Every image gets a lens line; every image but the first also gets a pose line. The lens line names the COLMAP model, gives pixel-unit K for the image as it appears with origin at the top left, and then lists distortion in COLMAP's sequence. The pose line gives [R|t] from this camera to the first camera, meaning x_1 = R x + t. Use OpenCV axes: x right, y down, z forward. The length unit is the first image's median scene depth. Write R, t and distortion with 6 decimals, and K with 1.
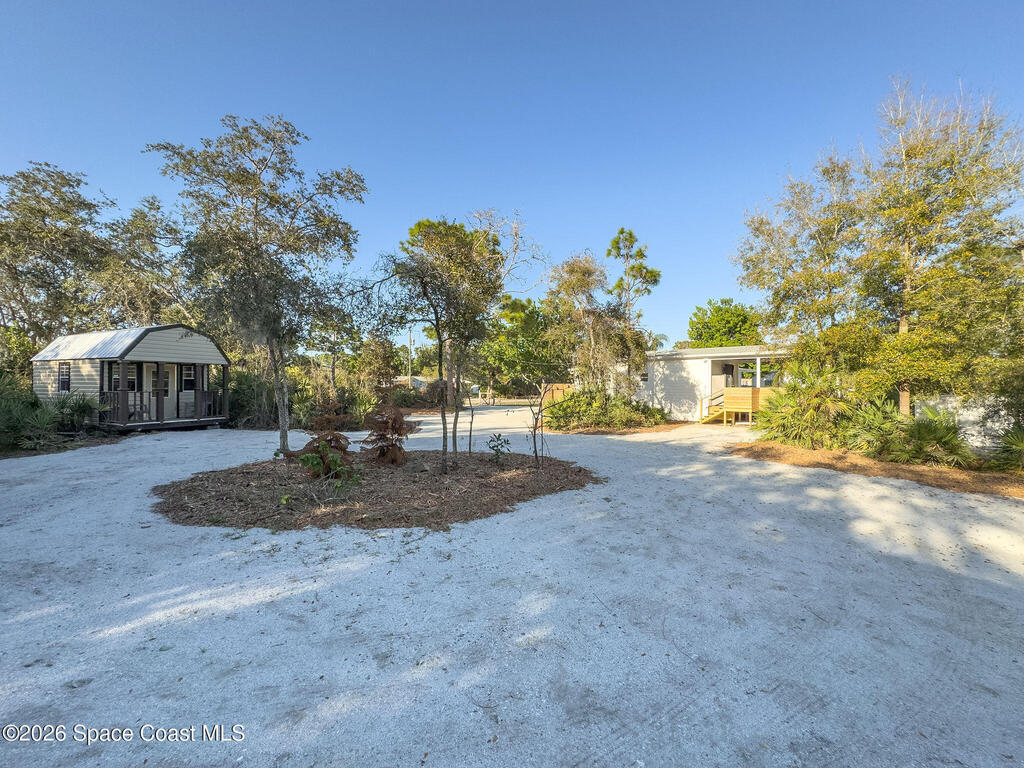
lens RADIAL K [[413.8, 0, 512.0], [0, 413.8, 384.0], [0, 0, 1]] dist [-0.008506, 0.000056]
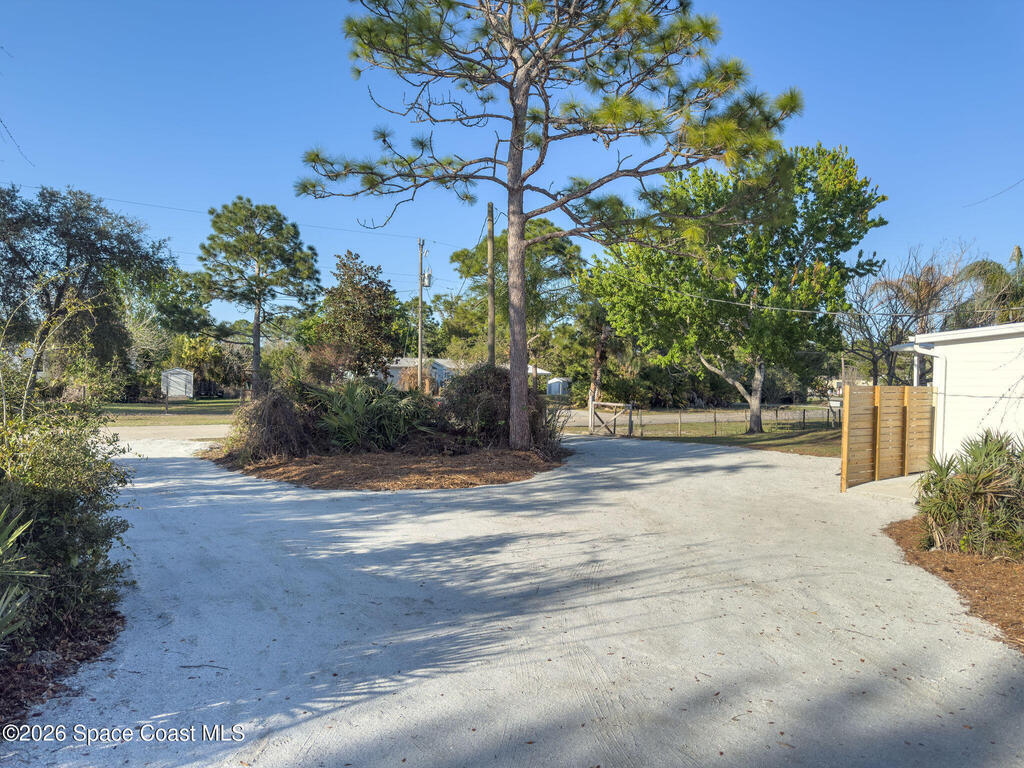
lens RADIAL K [[722.7, 0, 512.0], [0, 722.7, 384.0], [0, 0, 1]] dist [0.002128, 0.000901]
pose [[0.990490, 0.016418, -0.136599, -0.035830], [-0.014761, 0.999805, 0.013139, -0.001726], [0.136788, -0.010997, 0.990539, 0.205259]]
